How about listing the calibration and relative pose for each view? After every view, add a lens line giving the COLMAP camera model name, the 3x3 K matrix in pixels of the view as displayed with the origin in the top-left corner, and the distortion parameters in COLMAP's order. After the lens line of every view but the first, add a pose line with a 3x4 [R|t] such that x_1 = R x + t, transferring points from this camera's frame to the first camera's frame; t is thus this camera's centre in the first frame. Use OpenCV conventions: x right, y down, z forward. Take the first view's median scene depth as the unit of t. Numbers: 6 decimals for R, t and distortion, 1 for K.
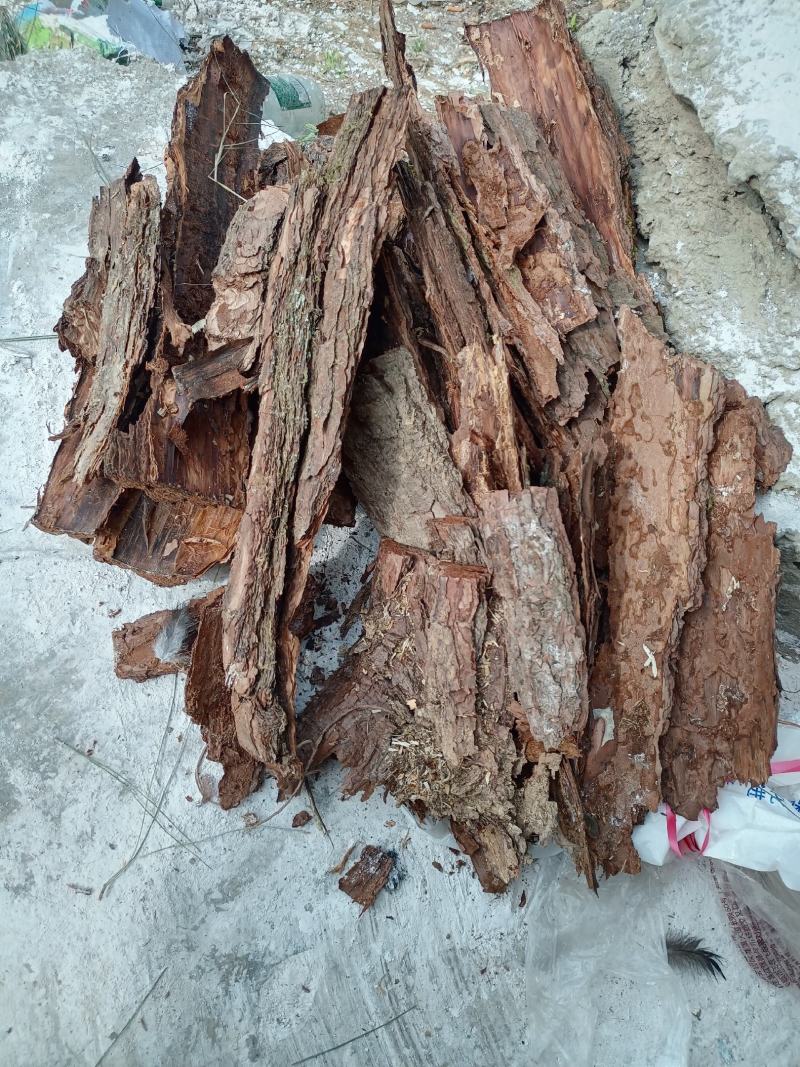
lens RADIAL K [[790.0, 0, 397.3], [0, 790.0, 495.0], [0, 0, 1]] dist [0.049383, -0.074226]
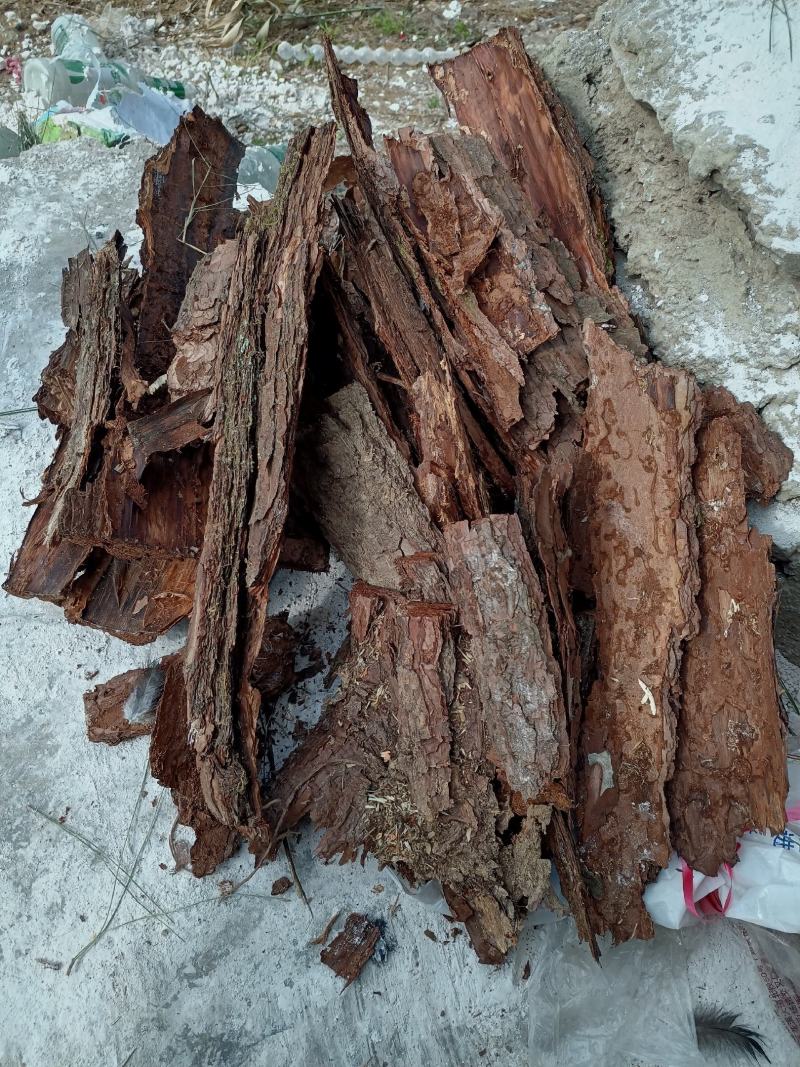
lens RADIAL K [[790.0, 0, 397.3], [0, 790.0, 495.0], [0, 0, 1]] dist [0.049383, -0.074226]
pose [[0.991068, -0.076581, -0.109173, 0.151651], [0.068659, 0.994850, -0.074561, 0.026545], [0.114321, 0.066399, 0.991222, 0.049389]]
